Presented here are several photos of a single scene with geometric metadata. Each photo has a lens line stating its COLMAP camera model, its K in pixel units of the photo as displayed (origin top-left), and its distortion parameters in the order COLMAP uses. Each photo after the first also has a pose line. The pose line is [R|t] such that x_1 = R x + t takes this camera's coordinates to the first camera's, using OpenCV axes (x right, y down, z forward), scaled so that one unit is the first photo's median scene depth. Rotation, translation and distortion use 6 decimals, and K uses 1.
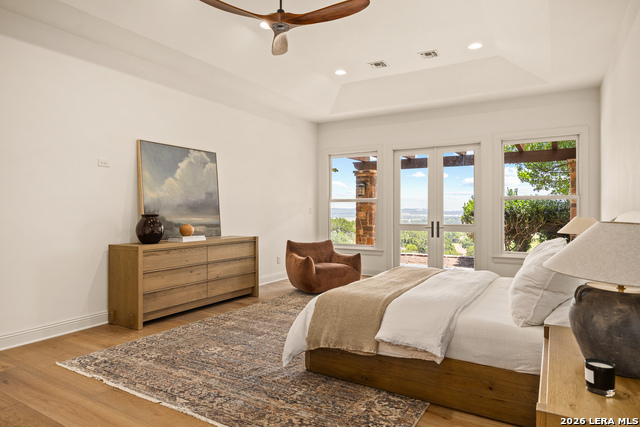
lens RADIAL K [[386.8, 0, 317.4], [0, 386.8, 210.3], [0, 0, 1]] dist [-0.004447, -0.002284]
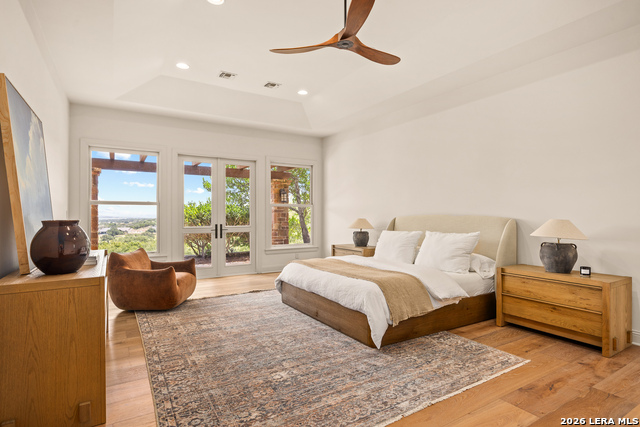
lens RADIAL K [[340.8, 0, 317.6], [0, 340.8, 217.7], [0, 0, 1]] dist [-0.001191, -0.003025]
pose [[0.467465, -0.007859, 0.883977, -0.757769], [-0.001536, 0.999952, 0.009702, -0.000526], [-0.884010, -0.005893, 0.467430, 0.483263]]
